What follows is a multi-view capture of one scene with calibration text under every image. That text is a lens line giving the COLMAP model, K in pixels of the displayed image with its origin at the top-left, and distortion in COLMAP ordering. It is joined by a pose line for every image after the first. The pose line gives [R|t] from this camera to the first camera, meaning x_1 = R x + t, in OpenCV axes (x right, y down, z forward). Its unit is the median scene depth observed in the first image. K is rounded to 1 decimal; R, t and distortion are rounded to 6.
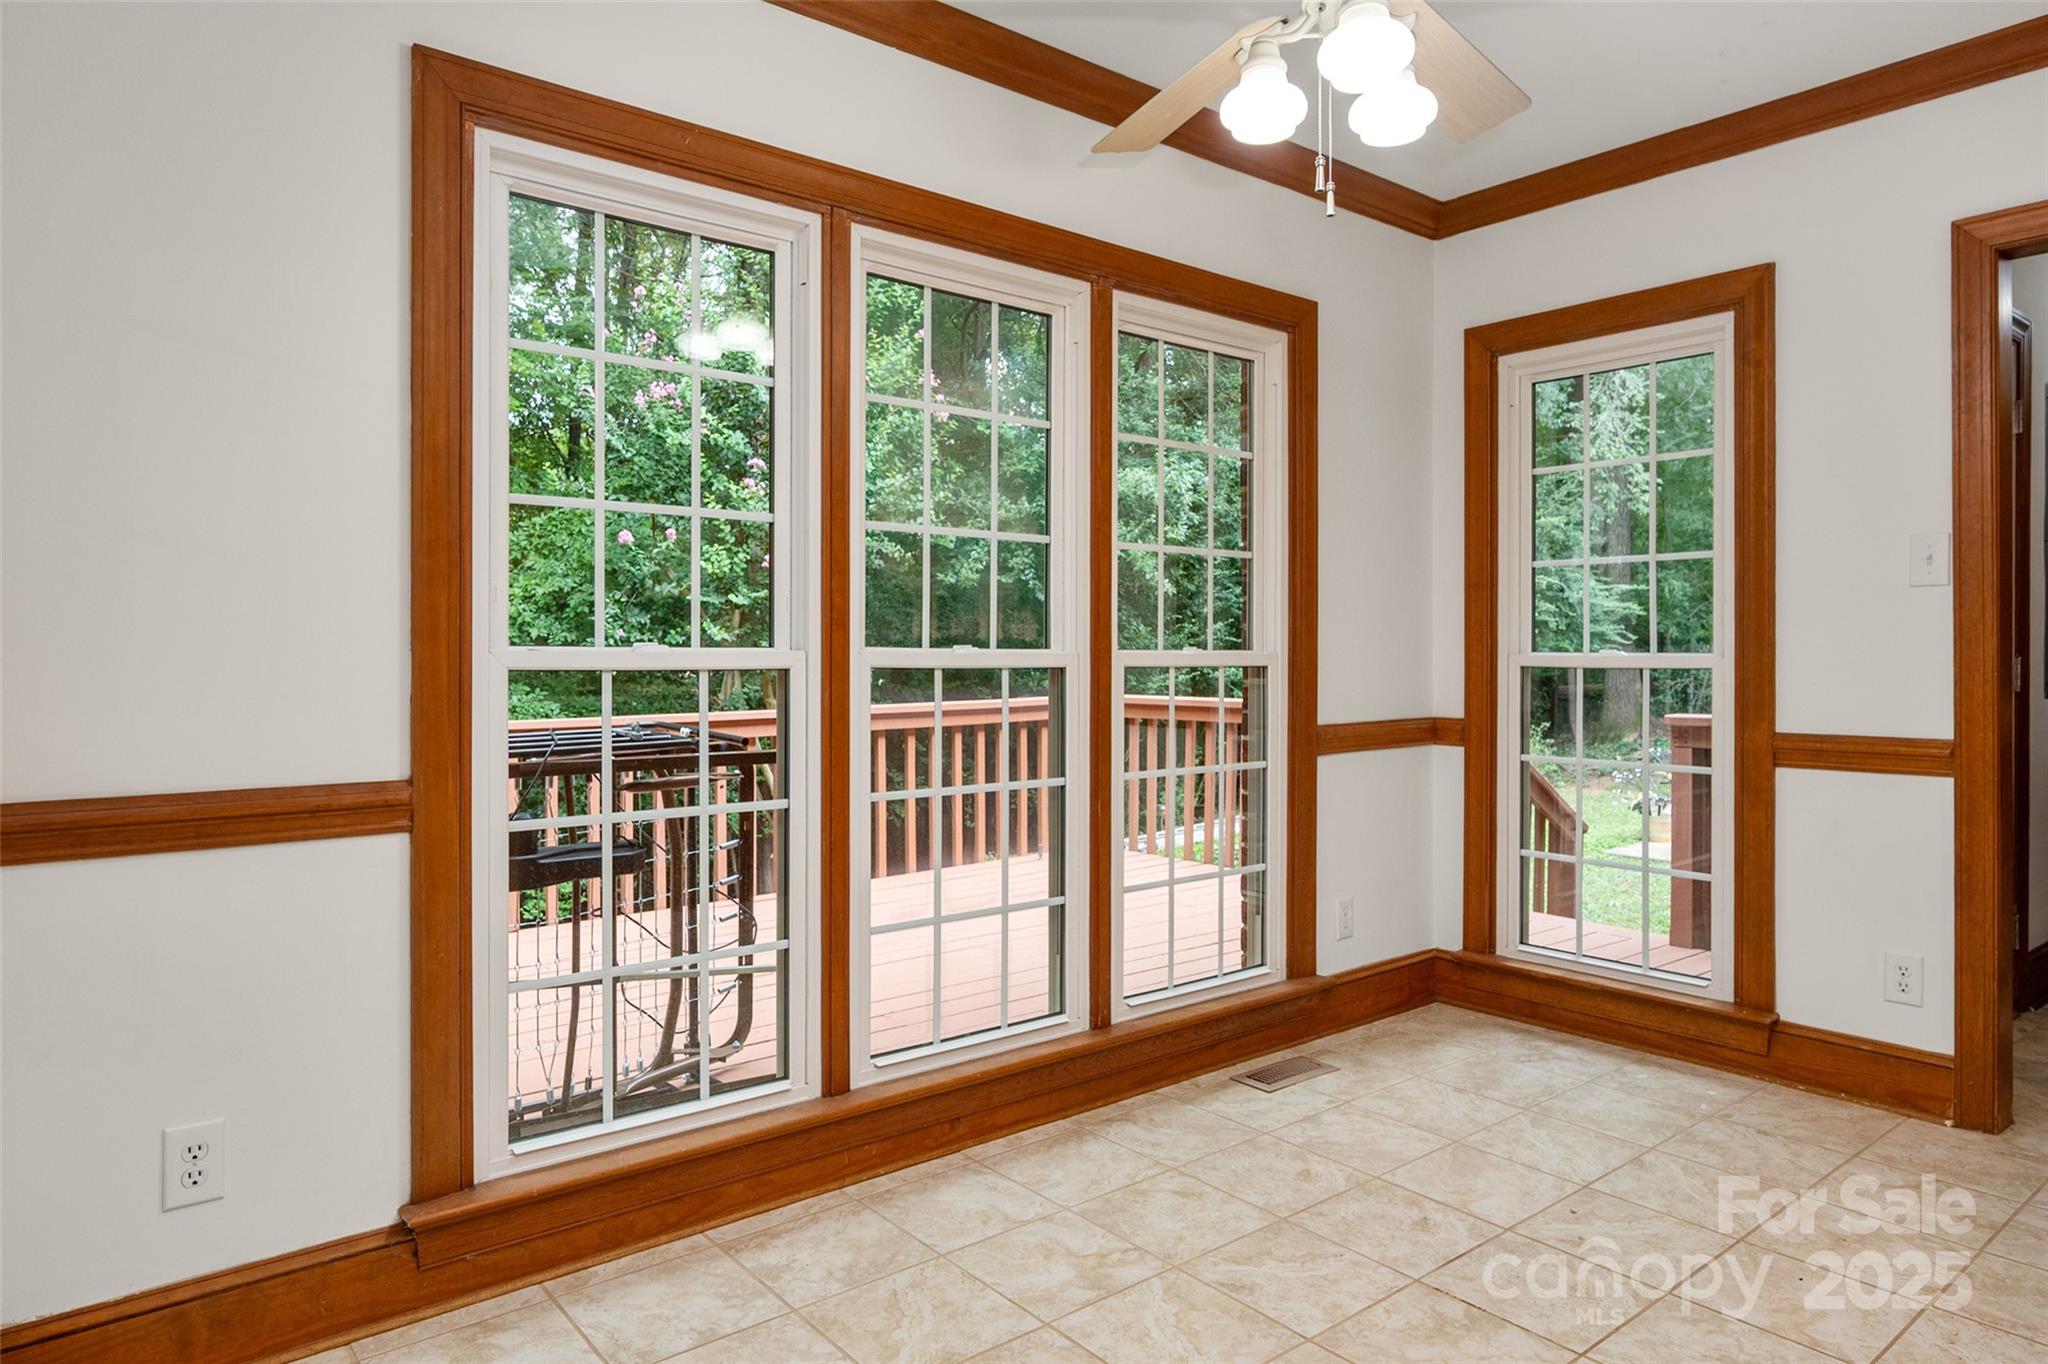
lens RADIAL K [[1234.3, 0, 1024.0], [0, 1234.3, 682.0], [0, 0, 1]] dist [0.014721, 0.000677]
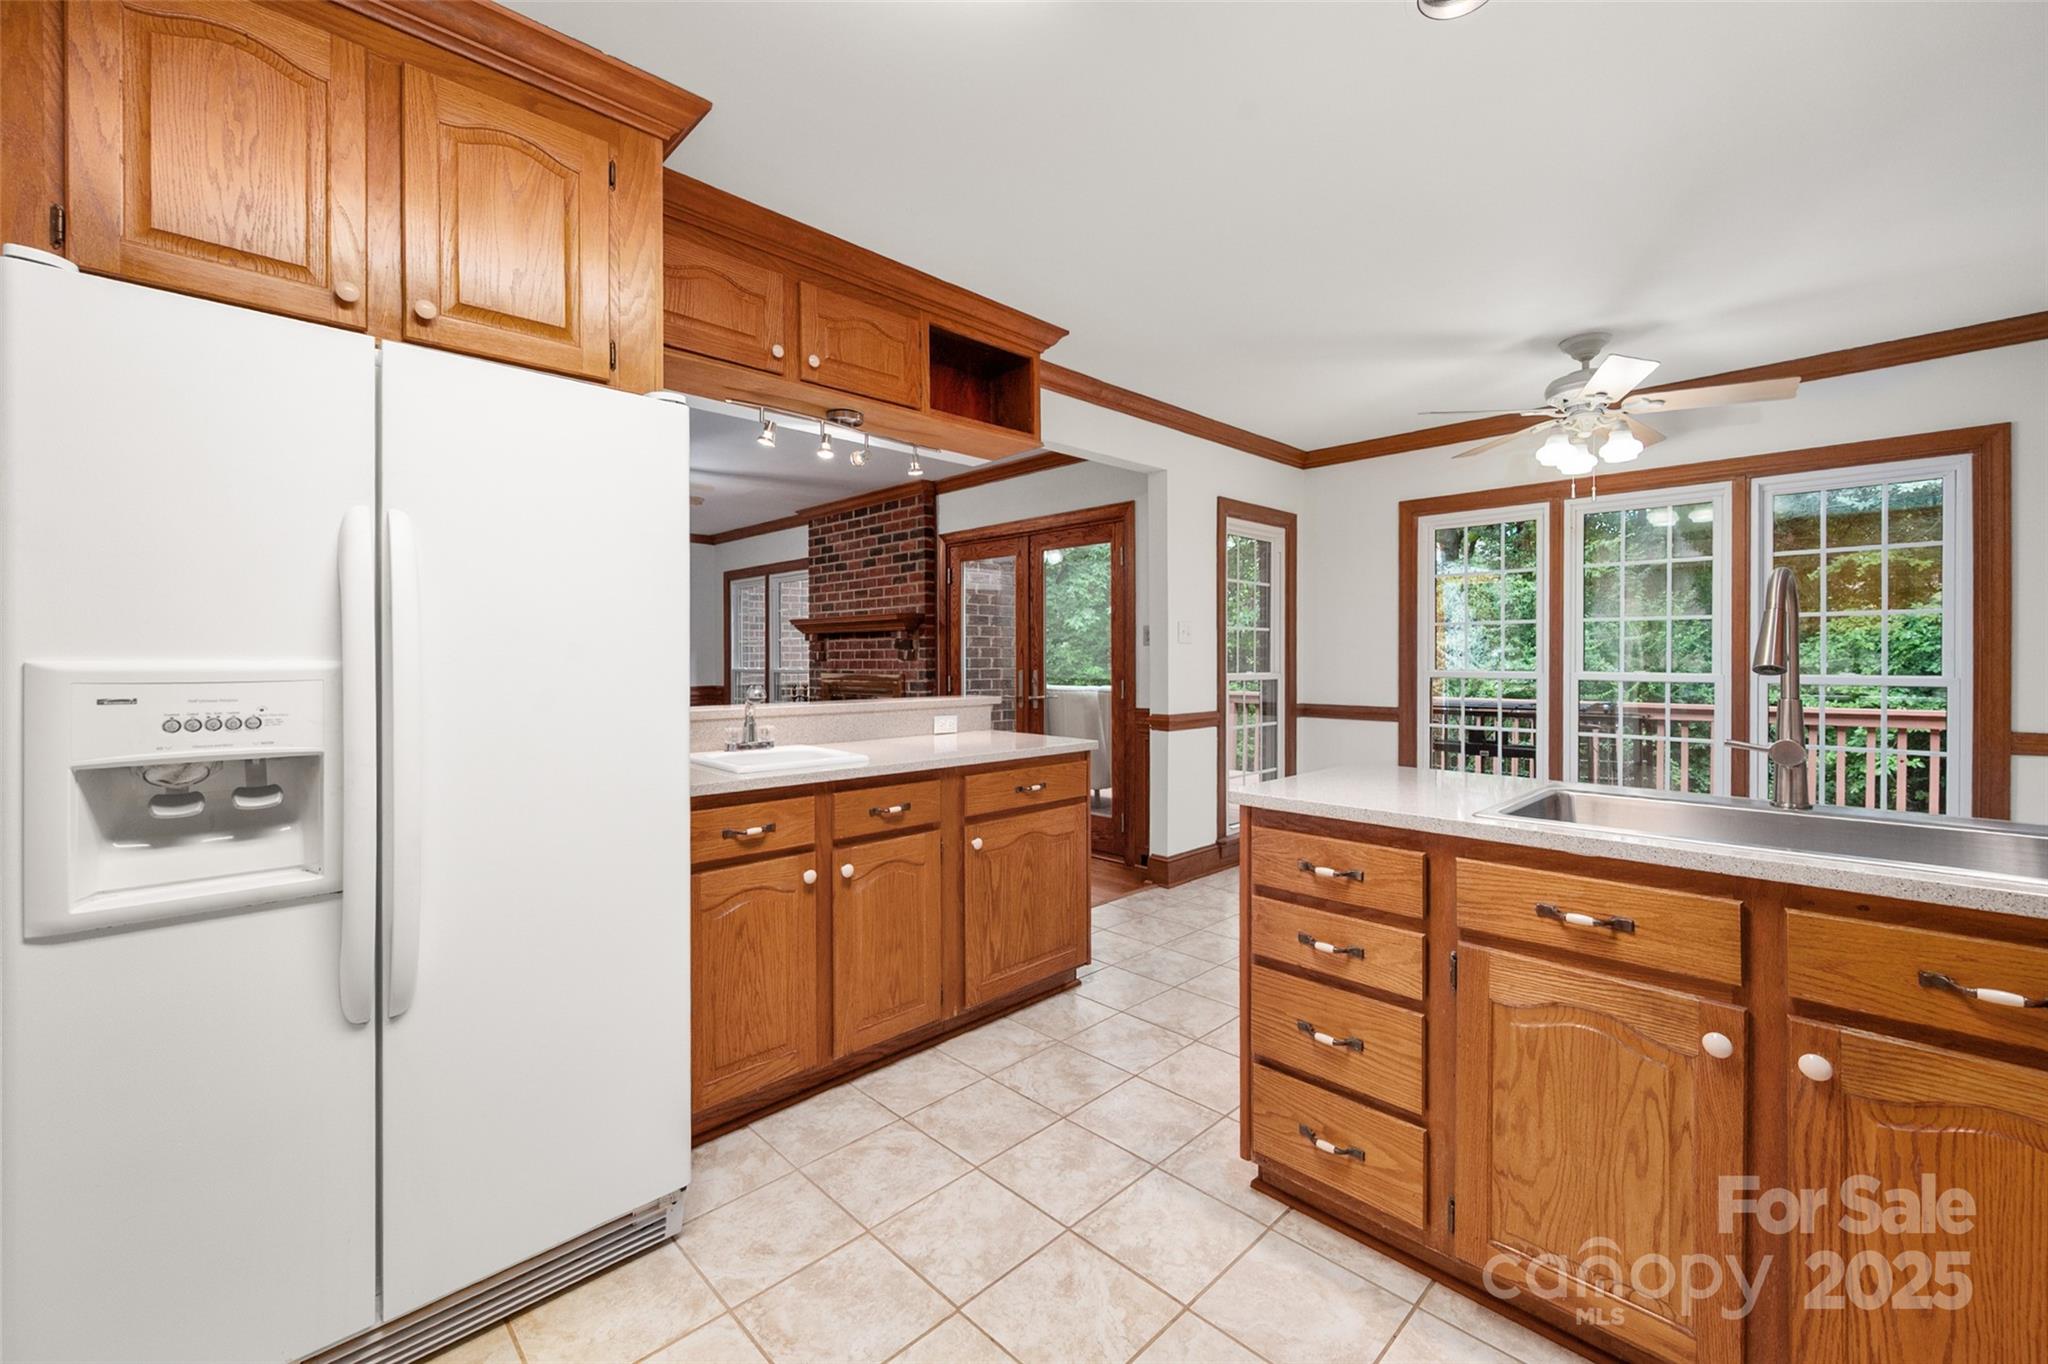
lens RADIAL K [[828.7, 0, 1035.3], [0, 828.7, 663.0], [0, 0, 1]] dist [0.000892, 0.000017]
pose [[0.115389, 0.002843, -0.993316, 1.309969], [-0.015713, 0.999876, 0.001037, -0.030108], [0.993196, 0.015488, 0.115419, -0.224984]]
